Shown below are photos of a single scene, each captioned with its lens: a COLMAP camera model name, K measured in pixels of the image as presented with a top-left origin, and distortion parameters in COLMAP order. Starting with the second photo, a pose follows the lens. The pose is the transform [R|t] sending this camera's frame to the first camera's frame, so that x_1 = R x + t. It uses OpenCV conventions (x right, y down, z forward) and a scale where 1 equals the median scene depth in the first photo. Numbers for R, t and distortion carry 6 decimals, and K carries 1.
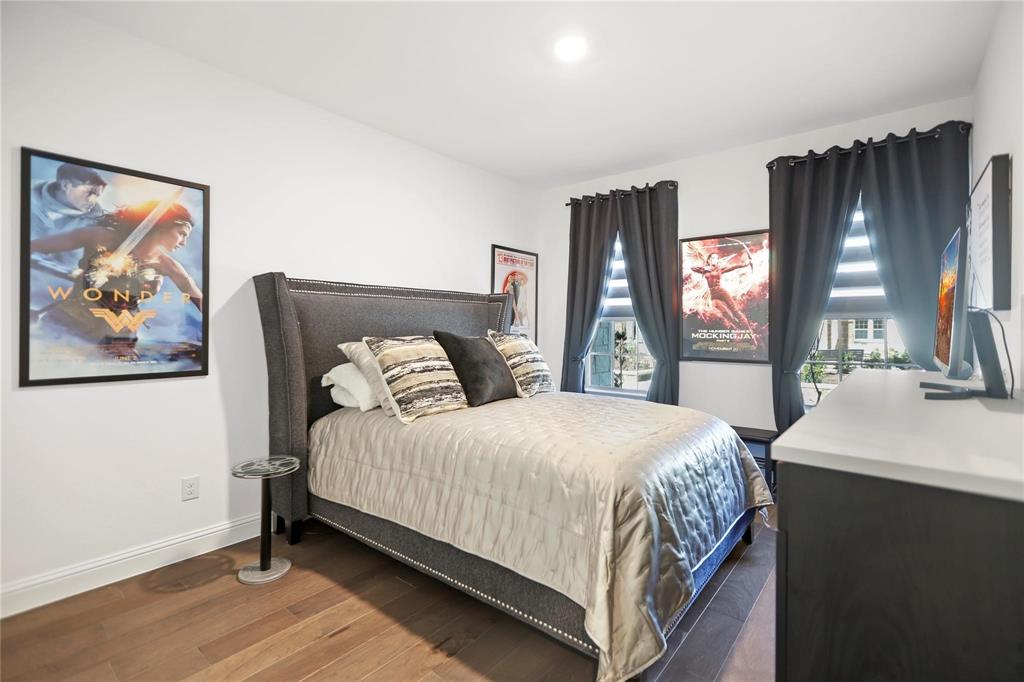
lens RADIAL K [[472.4, 0, 507.6], [0, 472.4, 334.1], [0, 0, 1]] dist [0.011814, 0.000820]
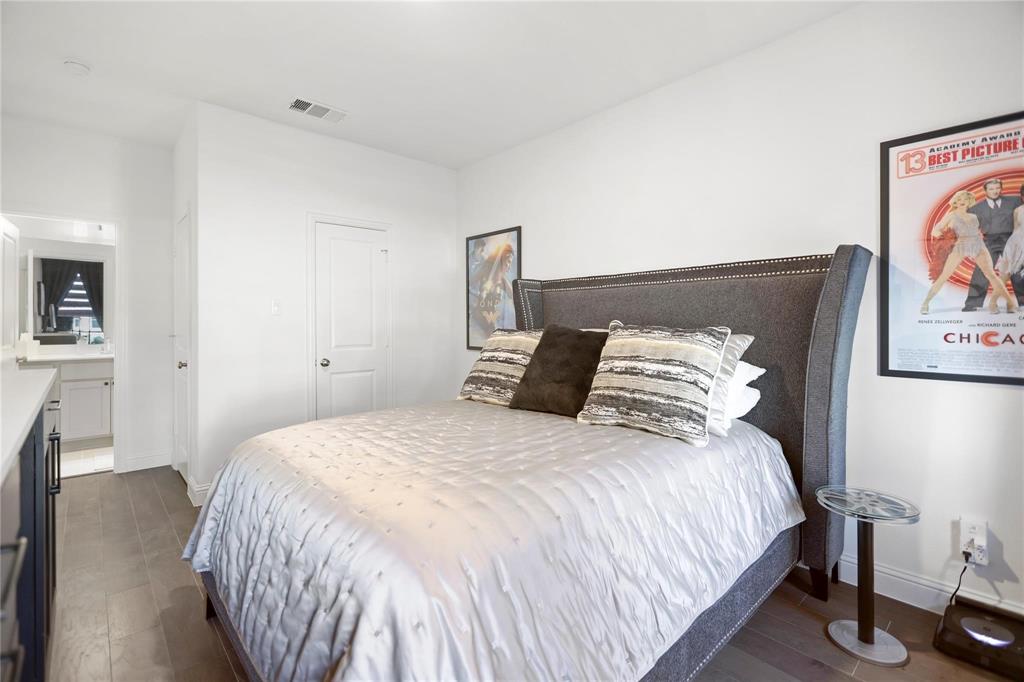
lens RADIAL K [[472.4, 0, 507.8], [0, 472.4, 332.3], [0, 0, 1]] dist [0.011814, 0.000820]
pose [[-0.142551, 0.016959, -0.989642, 0.892810], [-0.011271, 0.999761, 0.018755, -0.005701], [0.989723, 0.013828, -0.142326, 1.236717]]
